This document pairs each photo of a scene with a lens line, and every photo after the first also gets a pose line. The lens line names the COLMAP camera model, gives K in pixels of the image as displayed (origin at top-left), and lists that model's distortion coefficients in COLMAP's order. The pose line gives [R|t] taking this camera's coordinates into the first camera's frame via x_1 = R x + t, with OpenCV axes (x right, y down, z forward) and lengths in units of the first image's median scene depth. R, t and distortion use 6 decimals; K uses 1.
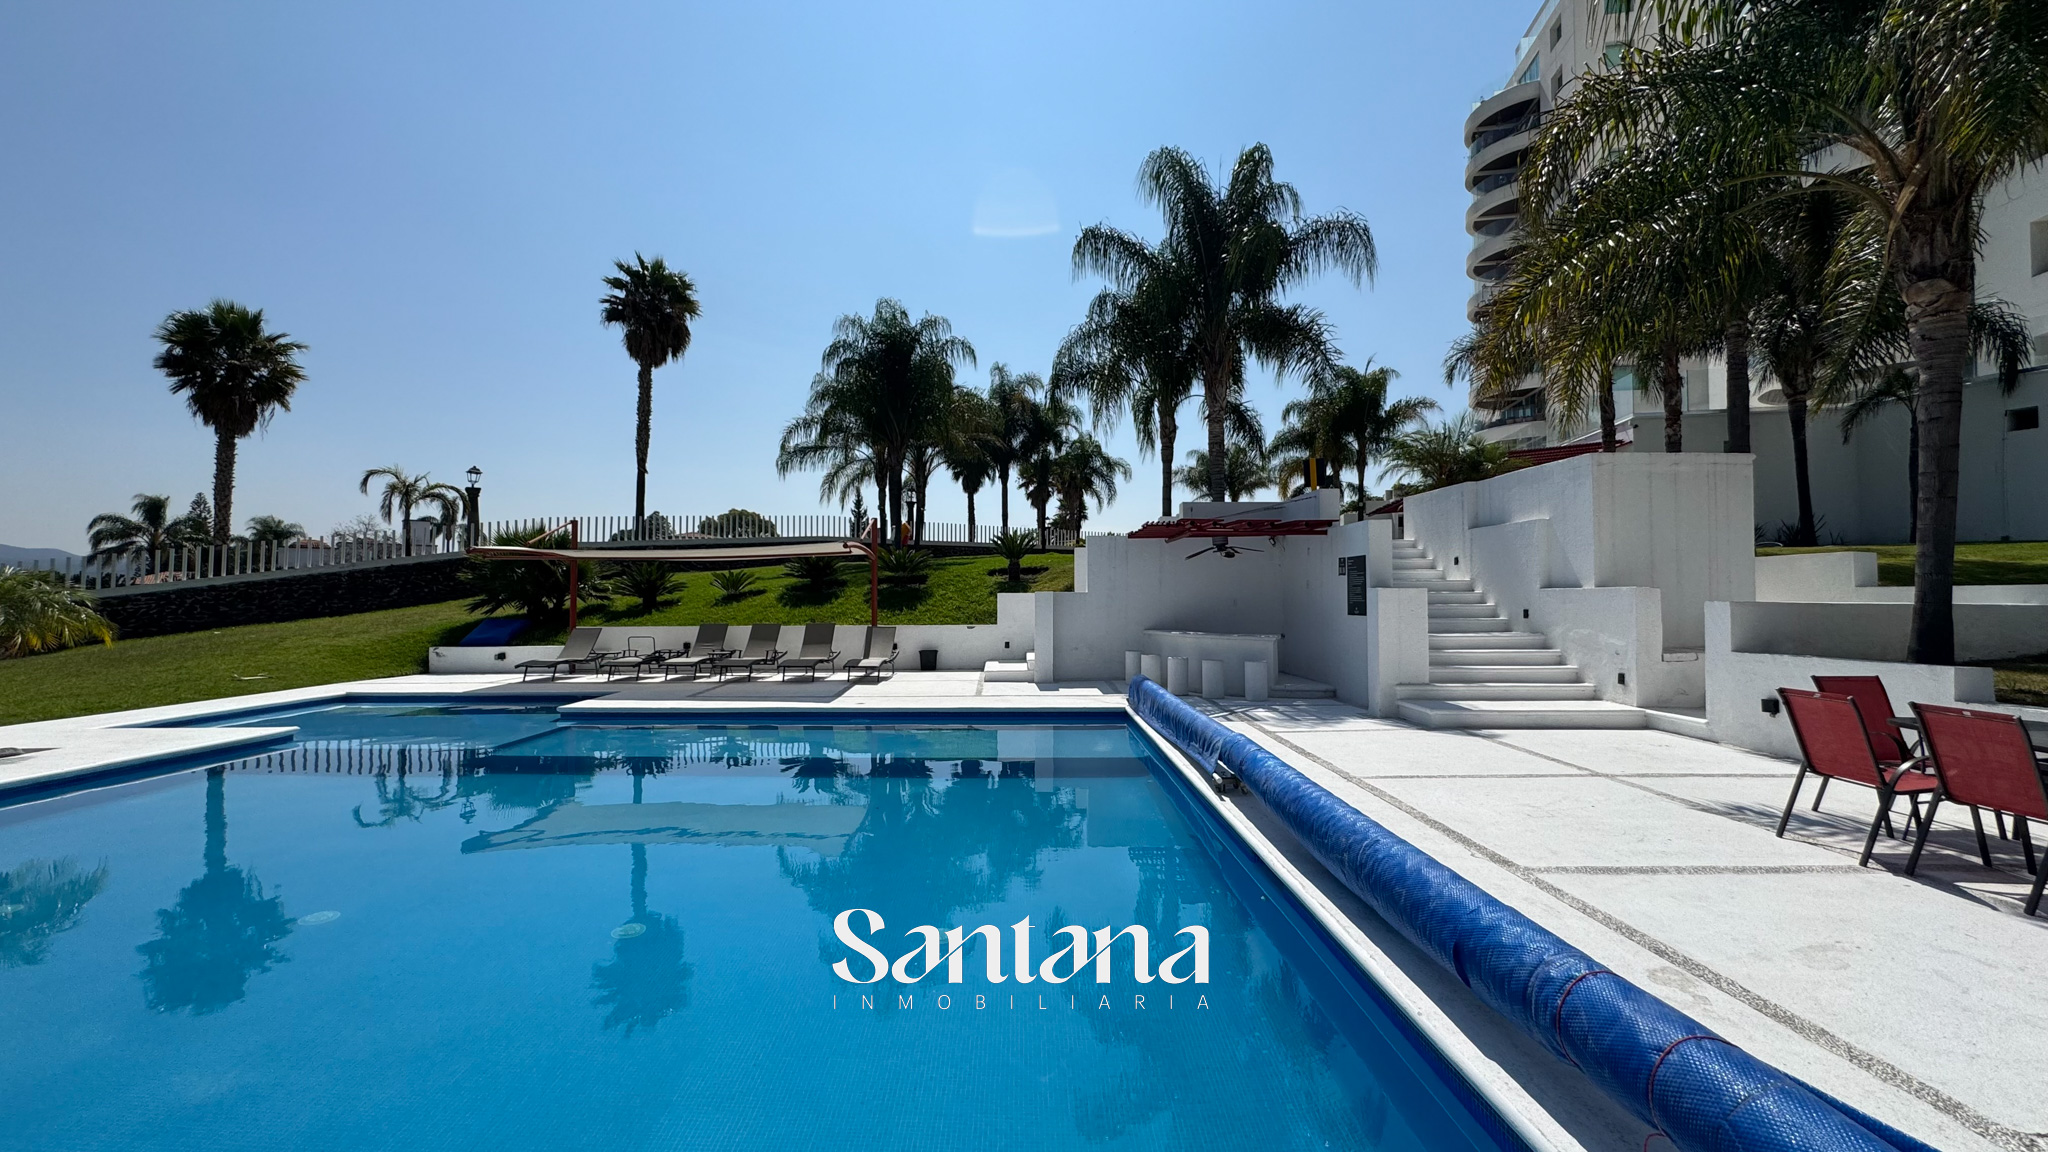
lens RADIAL K [[821.8, 0, 1024.0], [0, 821.8, 576.0], [0, 0, 1]] dist [-0.000951, -0.000259]
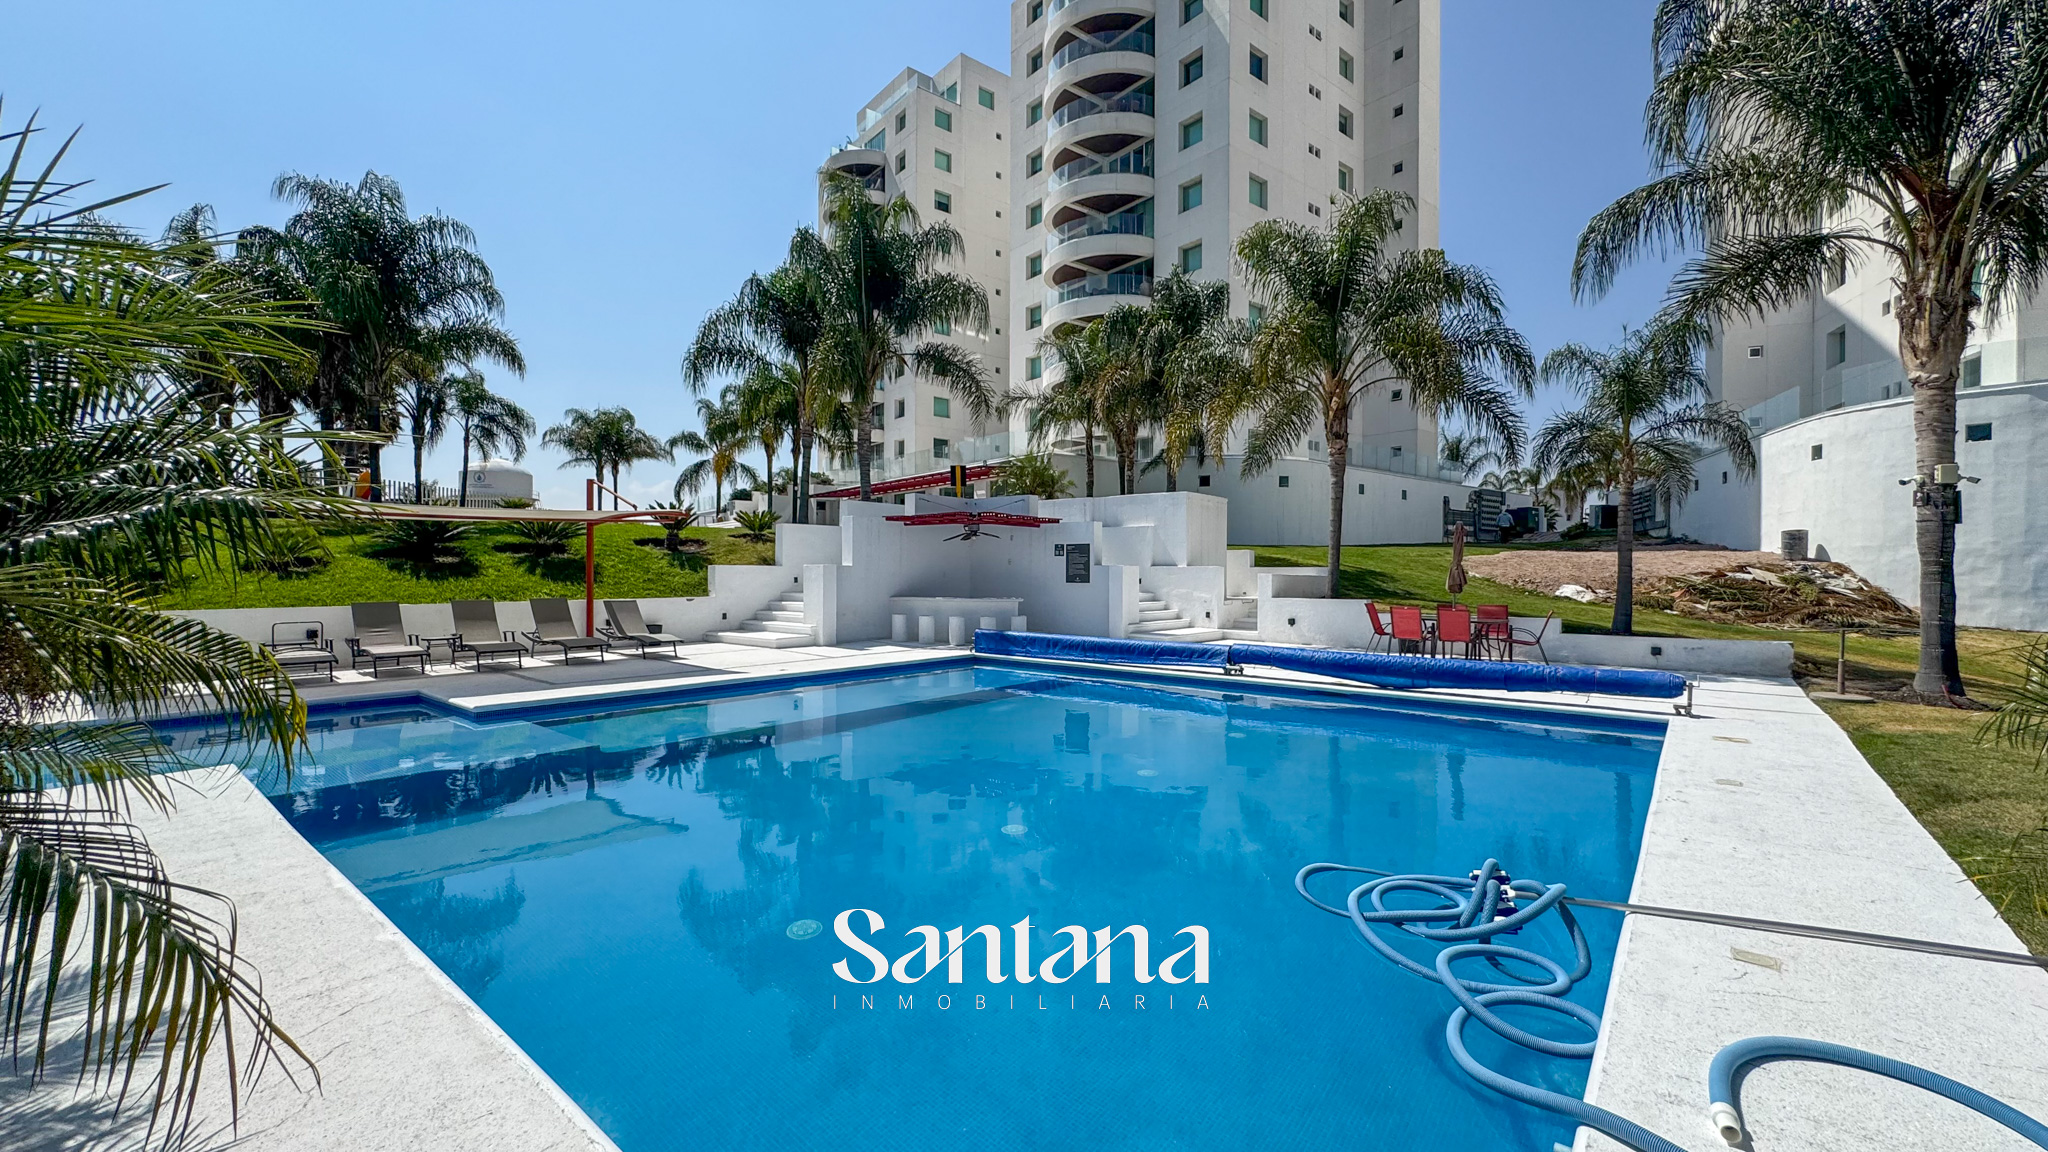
lens RADIAL K [[821.8, 0, 1024.0], [0, 821.8, 576.0], [0, 0, 1]] dist [-0.000951, -0.000259]
pose [[0.649865, -0.000088, 0.760049, -0.780317], [-0.024194, 0.999491, 0.020803, 0.005737], [-0.759664, -0.031907, 0.649532, 0.083036]]
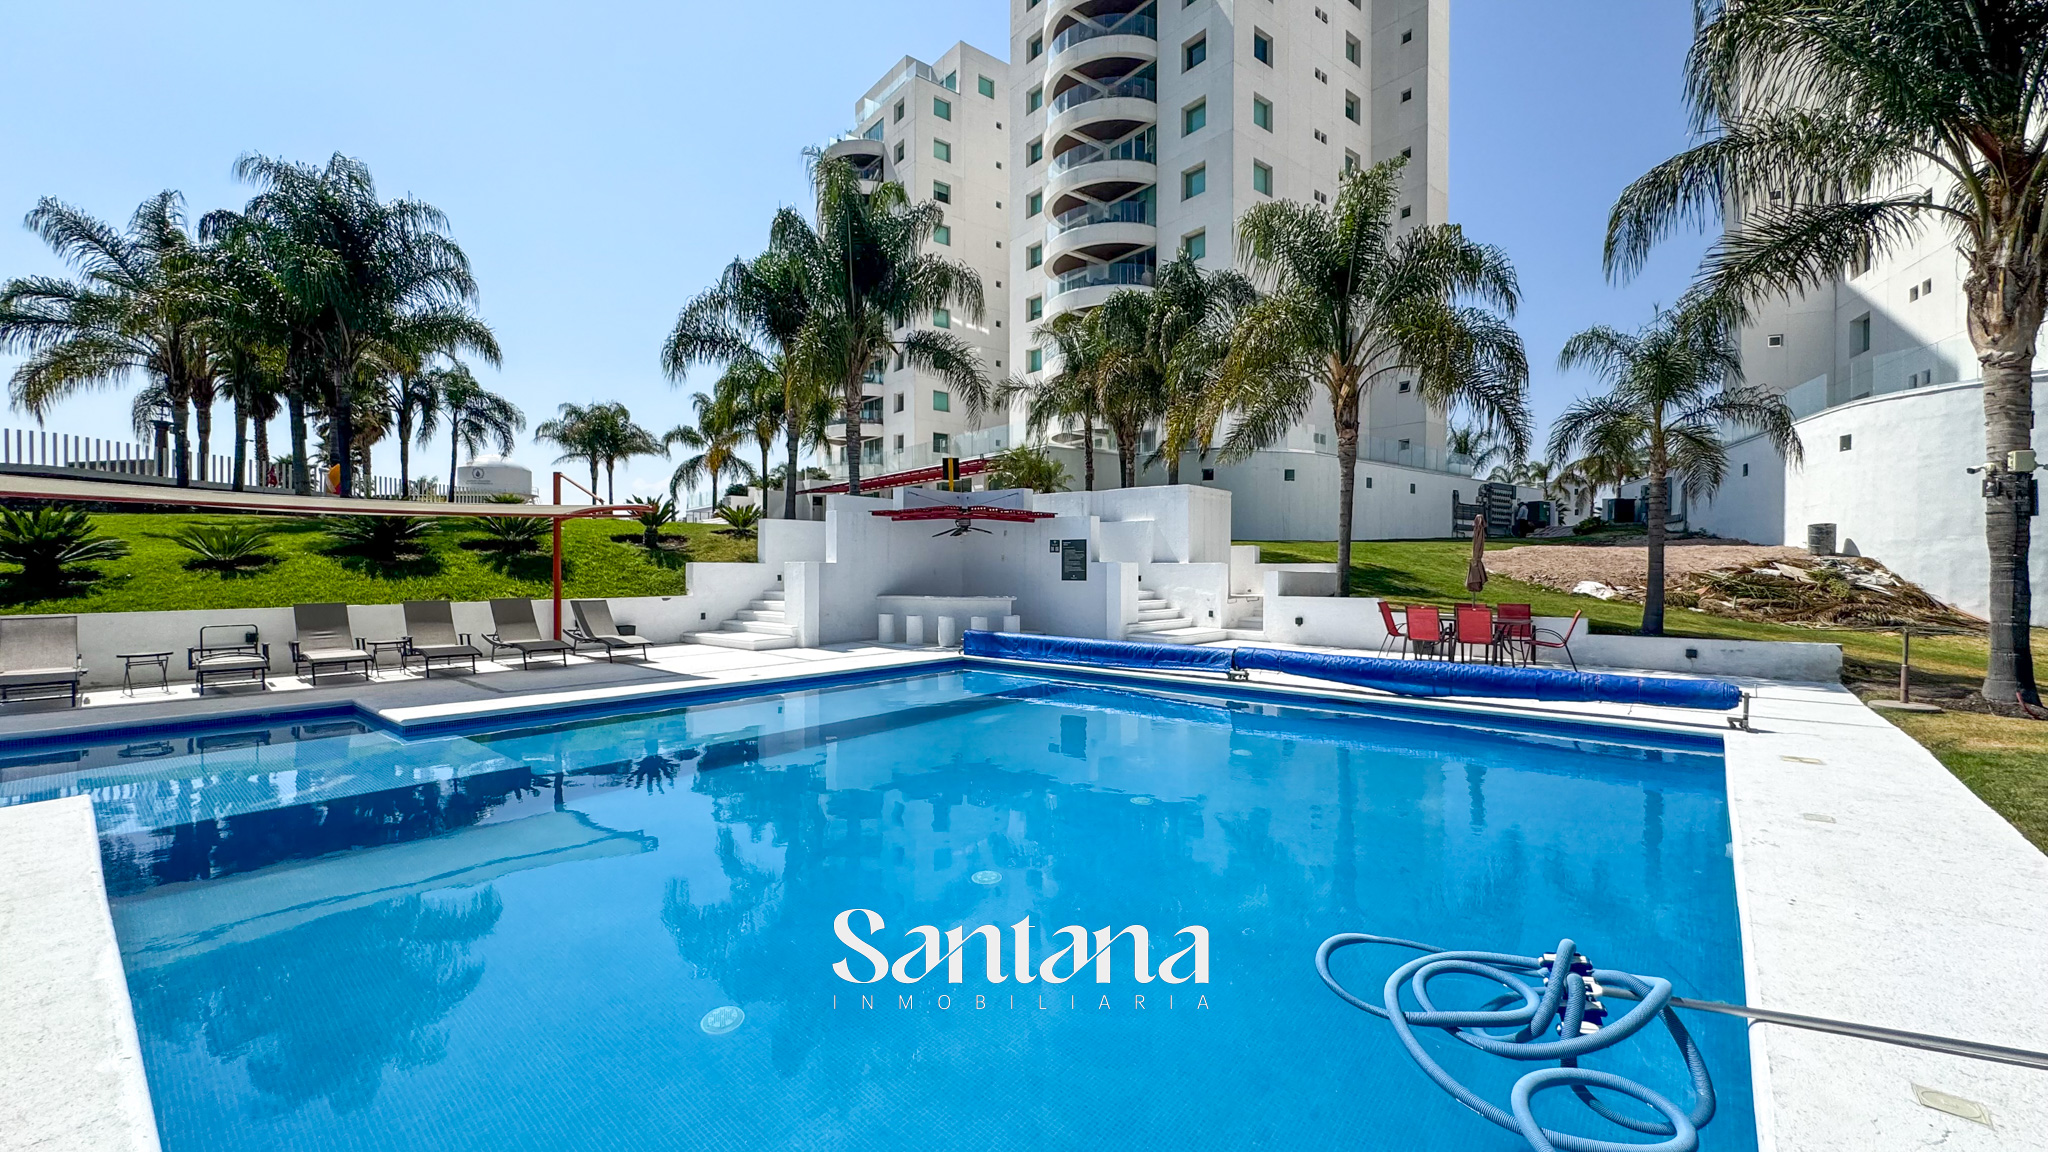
lens RADIAL K [[821.8, 0, 1024.0], [0, 821.8, 576.0], [0, 0, 1]] dist [-0.000951, -0.000259]
pose [[0.653455, -0.005155, 0.756947, -0.715273], [-0.022473, 0.999404, 0.026206, 0.003796], [-0.756631, -0.034135, 0.652950, 0.115418]]
